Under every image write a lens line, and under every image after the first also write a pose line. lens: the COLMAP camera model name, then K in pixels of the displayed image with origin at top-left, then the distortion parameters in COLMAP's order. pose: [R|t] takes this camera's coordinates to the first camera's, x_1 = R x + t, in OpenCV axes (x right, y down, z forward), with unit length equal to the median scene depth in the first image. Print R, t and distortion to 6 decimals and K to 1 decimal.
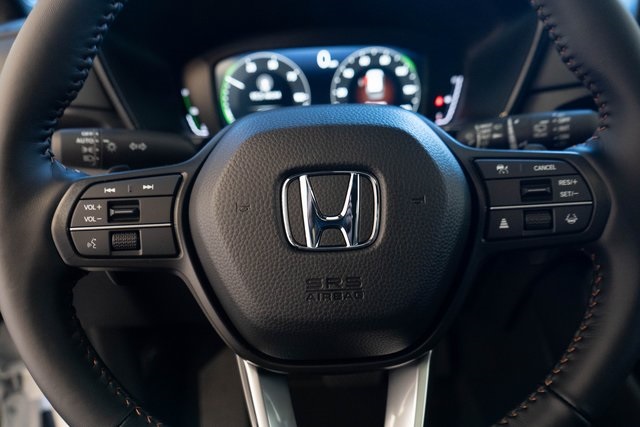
lens RADIAL K [[523.7, 0, 308.7], [0, 523.7, 215.4], [0, 0, 1]] dist [-0.001633, 0.020518]
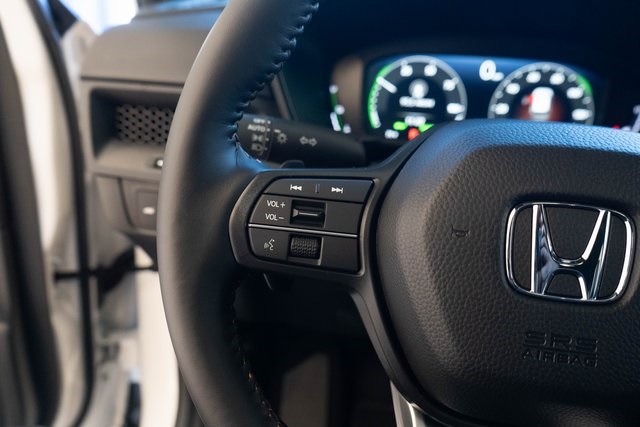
lens RADIAL K [[523.7, 0, 316.6], [0, 523.7, 212.7], [0, 0, 1]] dist [-0.001633, 0.020518]
pose [[0.978808, 0.146431, -0.143151, -0.211502], [-0.148703, 0.988868, -0.005251, -0.006780], [0.140789, 0.026426, 0.989687, 0.127488]]
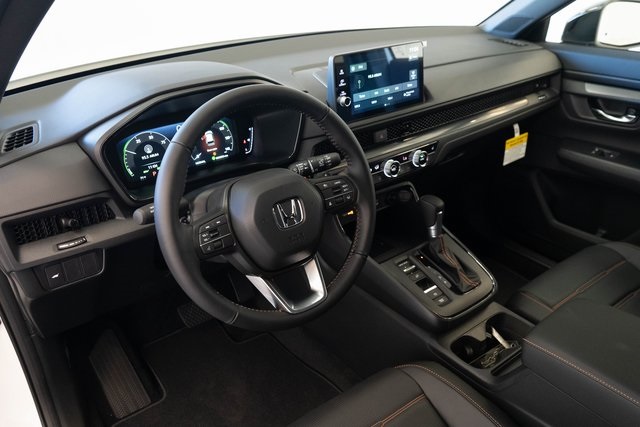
lens RADIAL K [[523.7, 0, 318.7], [0, 523.7, 215.0], [0, 0, 1]] dist [-0.001633, 0.020518]
pose [[0.801787, -0.248452, 0.543516, -1.321749], [0.217512, 0.968426, 0.121816, -0.300819], [-0.556620, 0.020551, 0.830513, -1.441197]]
